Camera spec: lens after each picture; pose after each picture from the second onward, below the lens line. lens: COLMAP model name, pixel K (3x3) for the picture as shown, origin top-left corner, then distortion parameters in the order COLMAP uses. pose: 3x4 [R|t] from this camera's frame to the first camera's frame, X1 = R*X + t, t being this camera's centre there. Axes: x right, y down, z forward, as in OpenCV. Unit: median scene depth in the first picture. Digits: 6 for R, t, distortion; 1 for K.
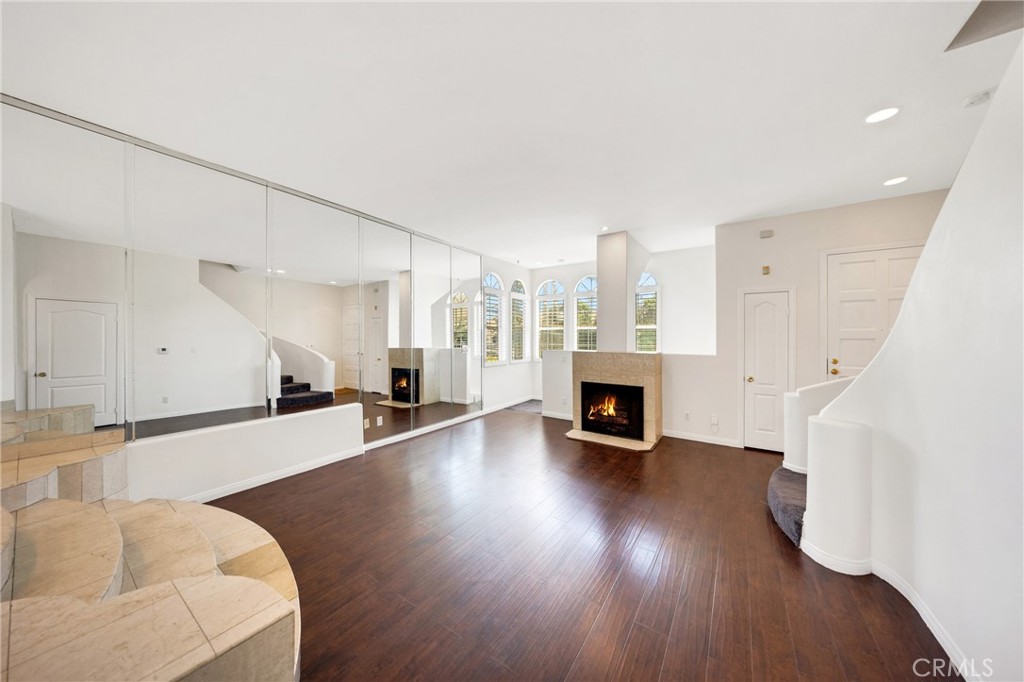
lens RADIAL K [[329.2, 0, 516.7], [0, 329.2, 338.8], [0, 0, 1]] dist [0.000671, -0.000007]
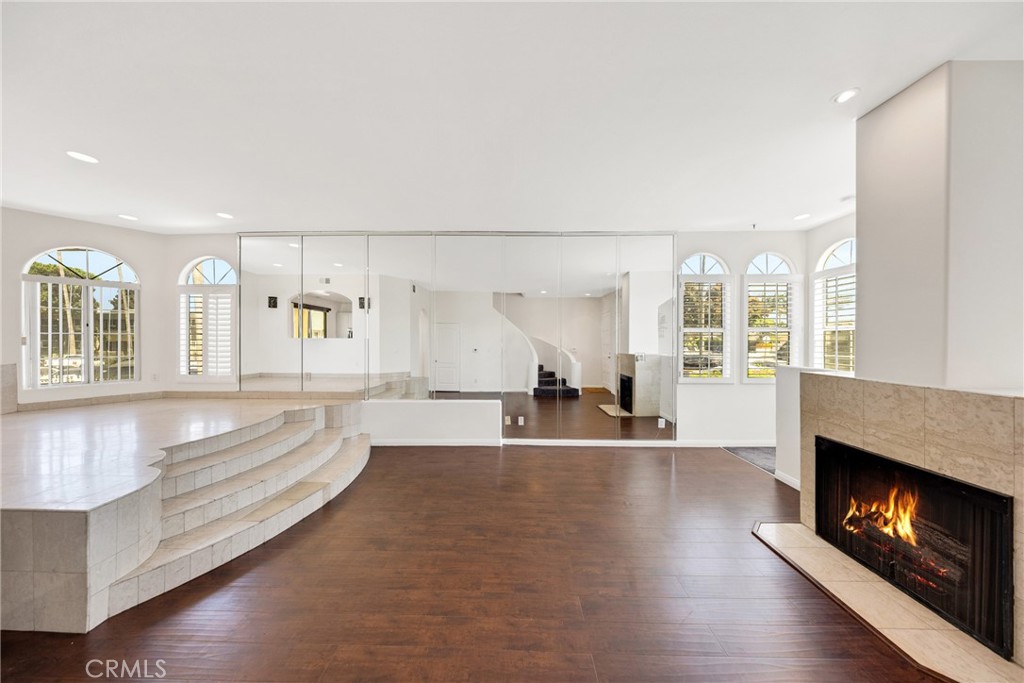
lens RADIAL K [[304.1, 0, 512.0], [0, 304.1, 341.5], [0, 0, 1]] dist [0.004495, -0.000042]
pose [[0.537297, 0.003870, -0.843384, 0.359354], [-0.004468, 0.999989, 0.001742, -0.008948], [0.843381, 0.002833, 0.537309, 0.396868]]
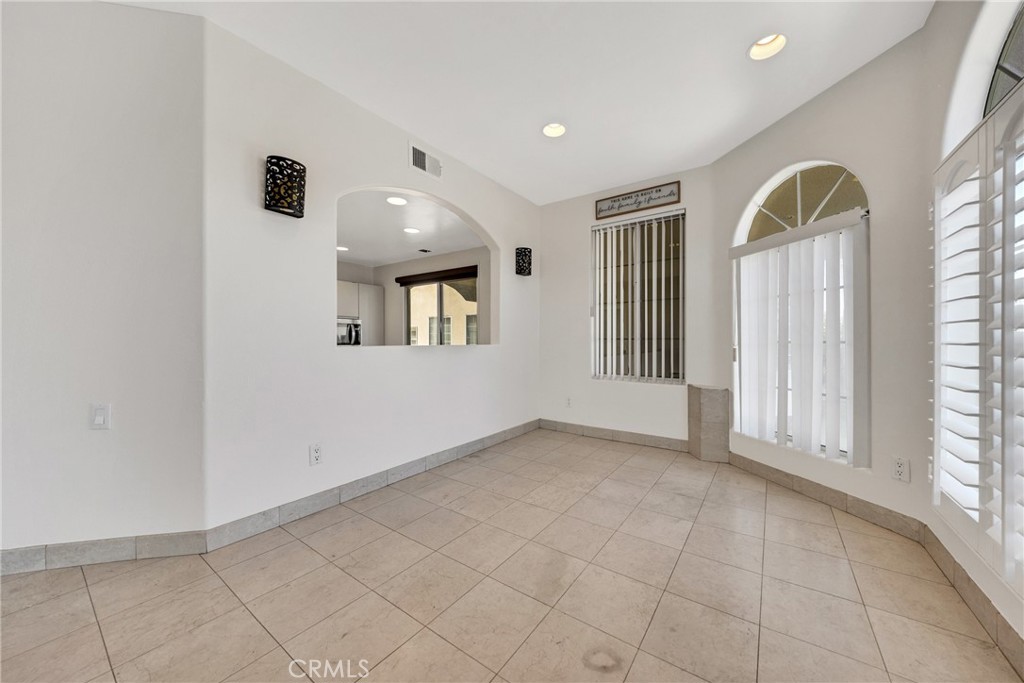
lens RADIAL K [[364.1, 0, 517.8], [0, 364.1, 339.4], [0, 0, 1]] dist [-0.000508, -0.000049]
pose [[-0.999520, 0.001455, 0.030938, -0.581057], [0.001457, 0.999999, 0.000038, -0.026984], [-0.030938, 0.000083, -0.999521, 0.365752]]
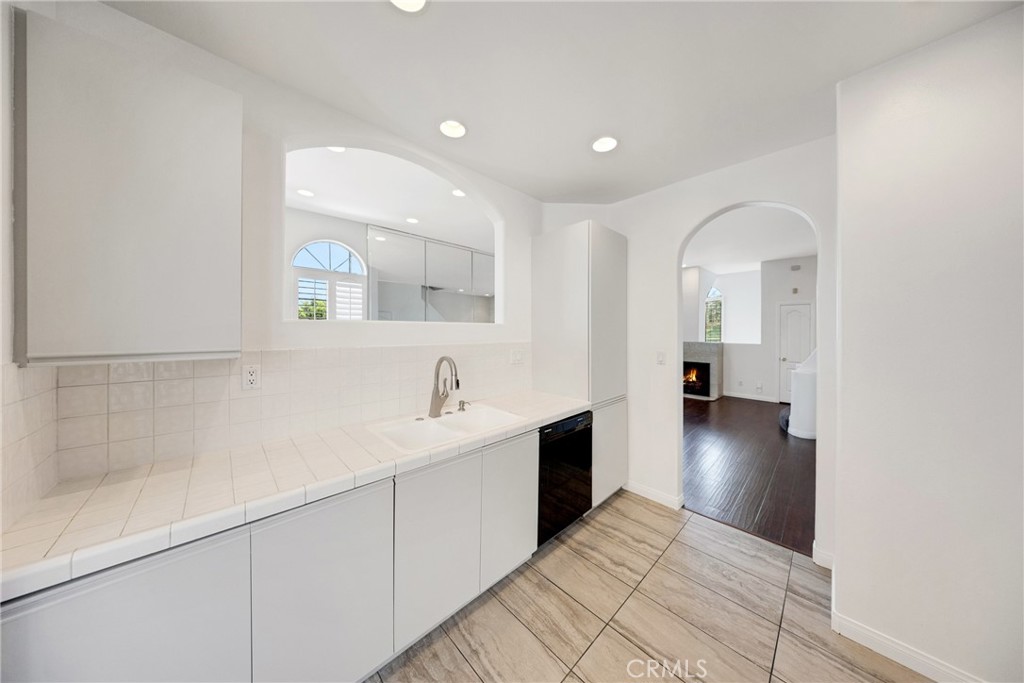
lens RADIAL K [[304.4, 0, 520.5], [0, 304.4, 332.3], [0, 0, 1]] dist [0.000079, -0.000003]
pose [[0.979527, 0.005988, -0.201225, -0.216538], [-0.005436, 0.999980, 0.003295, -0.004144], [0.201241, -0.002134, 0.979539, -0.625369]]
